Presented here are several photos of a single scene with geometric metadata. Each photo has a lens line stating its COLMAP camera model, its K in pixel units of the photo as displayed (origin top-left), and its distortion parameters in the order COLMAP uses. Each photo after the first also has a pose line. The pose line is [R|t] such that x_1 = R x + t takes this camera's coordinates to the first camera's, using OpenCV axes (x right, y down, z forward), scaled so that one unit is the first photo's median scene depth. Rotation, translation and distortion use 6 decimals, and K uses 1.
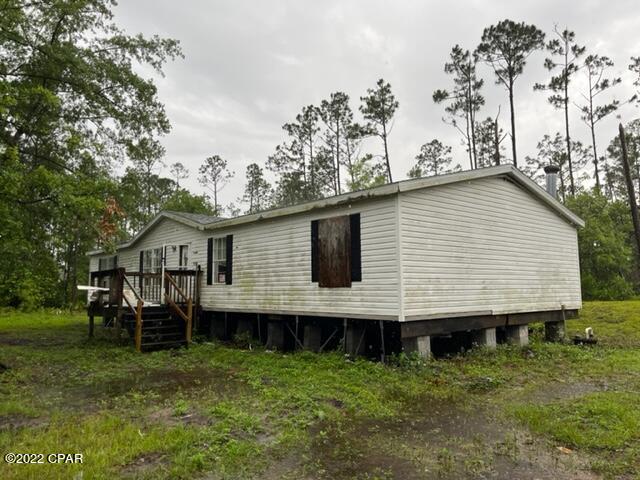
lens RADIAL K [[492.2, 0, 321.7], [0, 492.2, 241.2], [0, 0, 1]] dist [-0.041580, 0.007368]
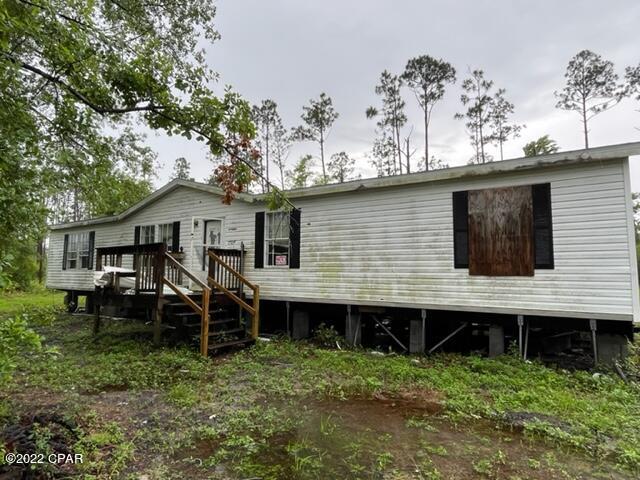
lens RADIAL K [[400.1, 0, 317.6], [0, 400.1, 235.1], [0, 0, 1]] dist [-0.028651, -0.001230]
pose [[0.970796, 0.046679, 0.235319, -0.260784], [-0.046521, 0.998898, -0.006227, 0.029214], [-0.235351, -0.004902, 0.971898, 0.283506]]
